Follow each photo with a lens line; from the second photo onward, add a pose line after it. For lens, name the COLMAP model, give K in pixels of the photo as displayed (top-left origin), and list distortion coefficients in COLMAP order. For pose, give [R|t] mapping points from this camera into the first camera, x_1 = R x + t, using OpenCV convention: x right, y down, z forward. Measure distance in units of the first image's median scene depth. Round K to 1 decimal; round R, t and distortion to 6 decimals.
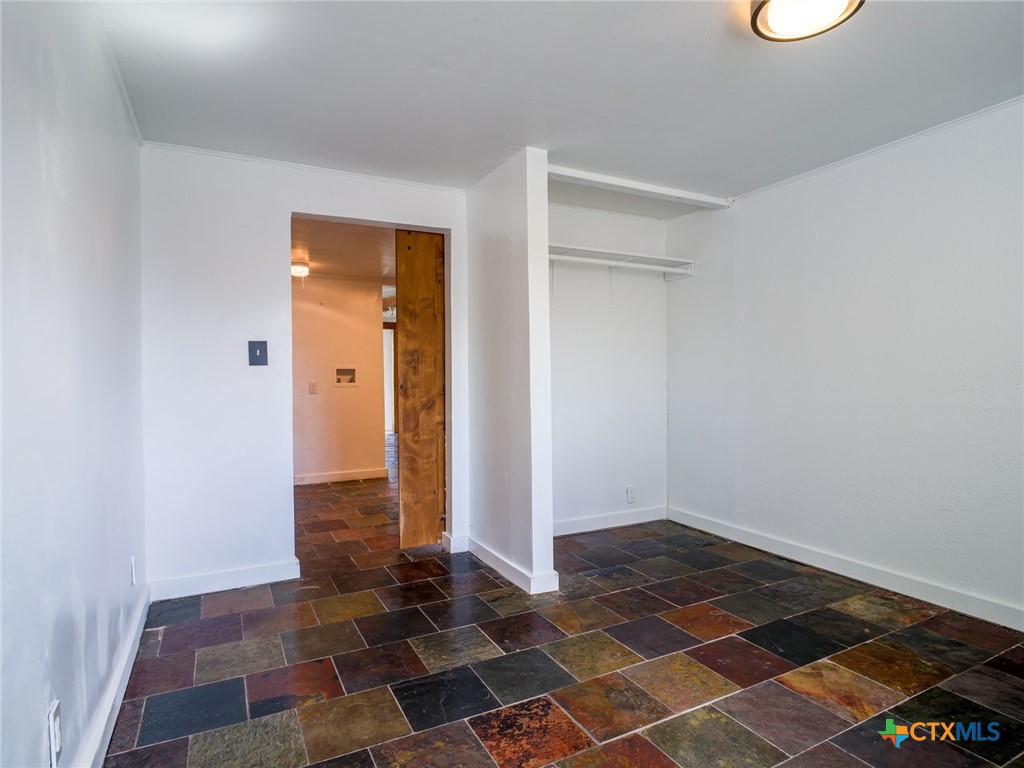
lens RADIAL K [[557.6, 0, 512.8], [0, 557.6, 385.4], [0, 0, 1]] dist [-0.020053, 0.001896]
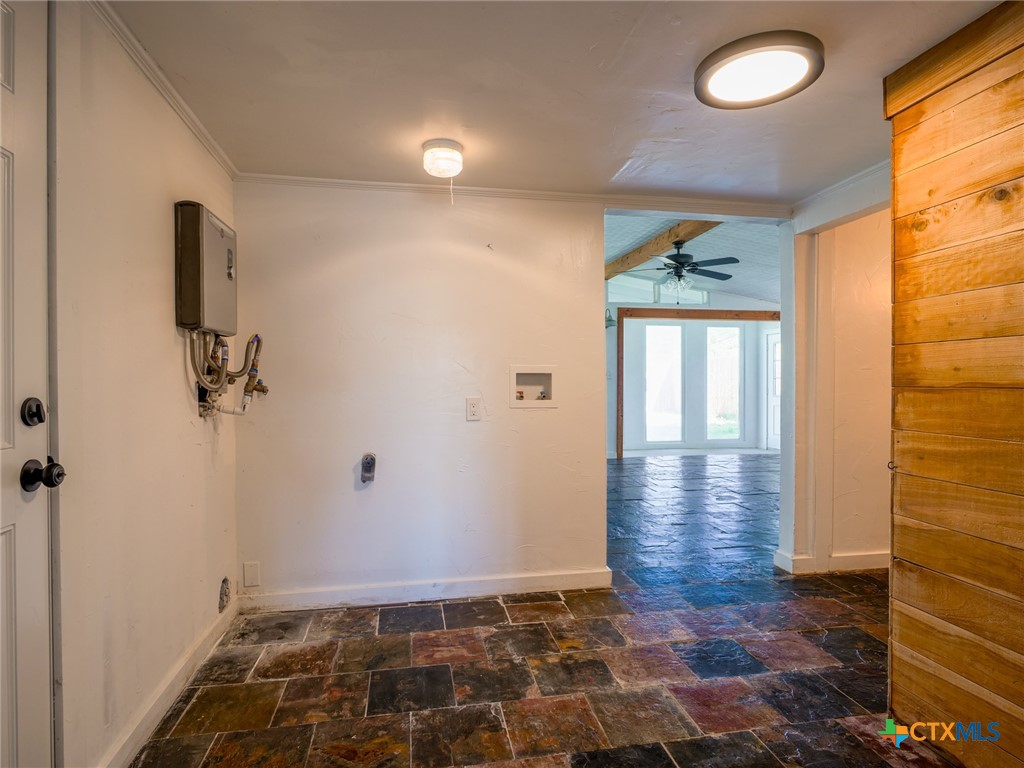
lens RADIAL K [[557.6, 0, 511.8], [0, 557.6, 383.0], [0, 0, 1]] dist [-0.020053, 0.001896]
pose [[0.954509, 0.007525, -0.298087, -0.166187], [-0.011055, 0.999887, -0.010158, -0.014964], [0.297977, 0.012991, 0.954485, 0.503385]]
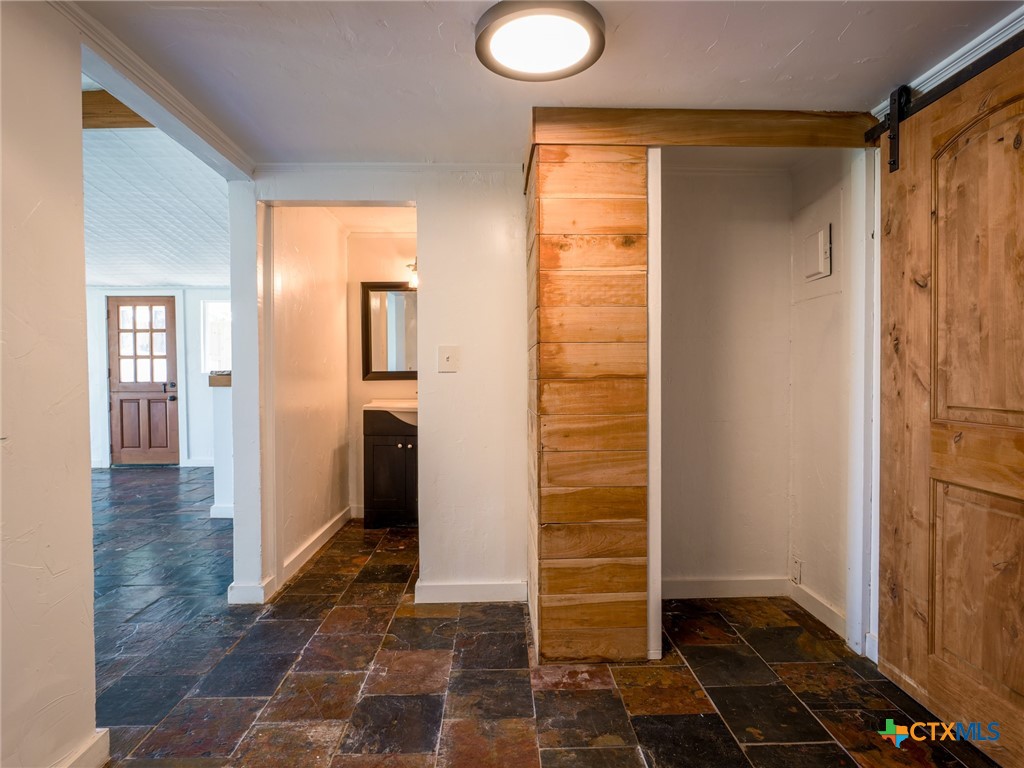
lens RADIAL K [[557.6, 0, 514.9], [0, 557.6, 381.2], [0, 0, 1]] dist [-0.020053, 0.001896]
pose [[0.429434, -0.011908, 0.903020, -0.393483], [0.018020, 0.999827, 0.004615, -0.018748], [-0.902919, 0.014290, 0.429574, 0.725748]]
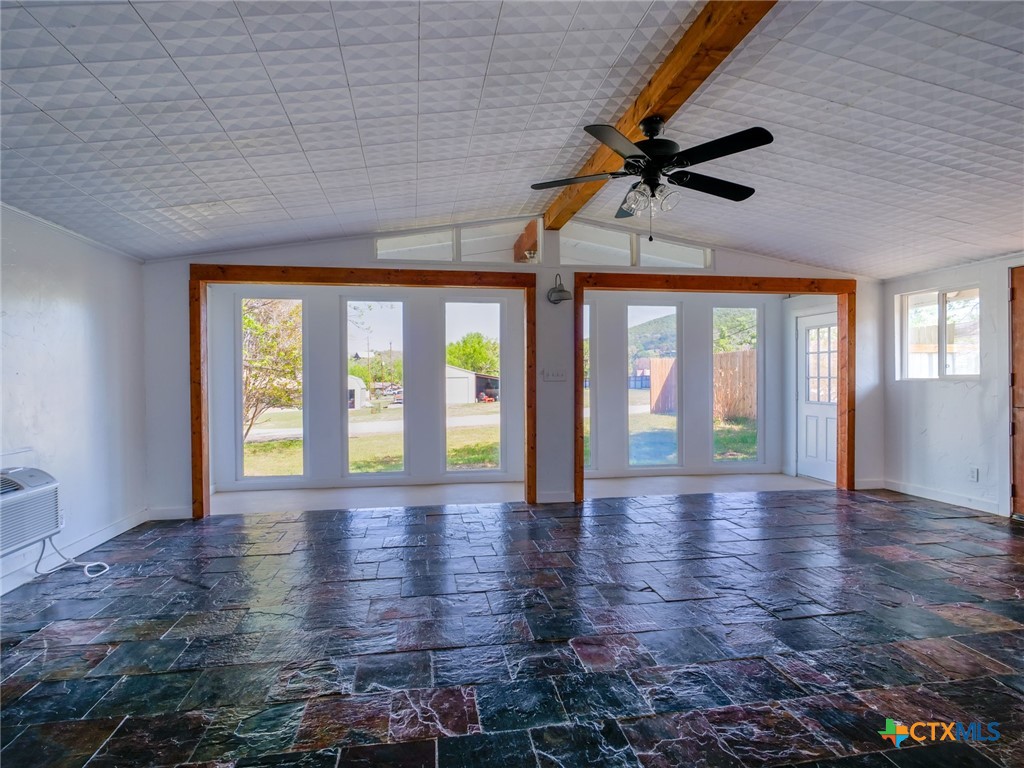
lens RADIAL K [[557.6, 0, 512.6], [0, 557.6, 384.3], [0, 0, 1]] dist [-0.020053, 0.001896]
pose [[0.950417, 0.003082, -0.310963, -0.140020], [-0.005314, 0.999966, -0.006330, -0.031129], [0.310933, 0.007669, 0.950401, 1.031638]]
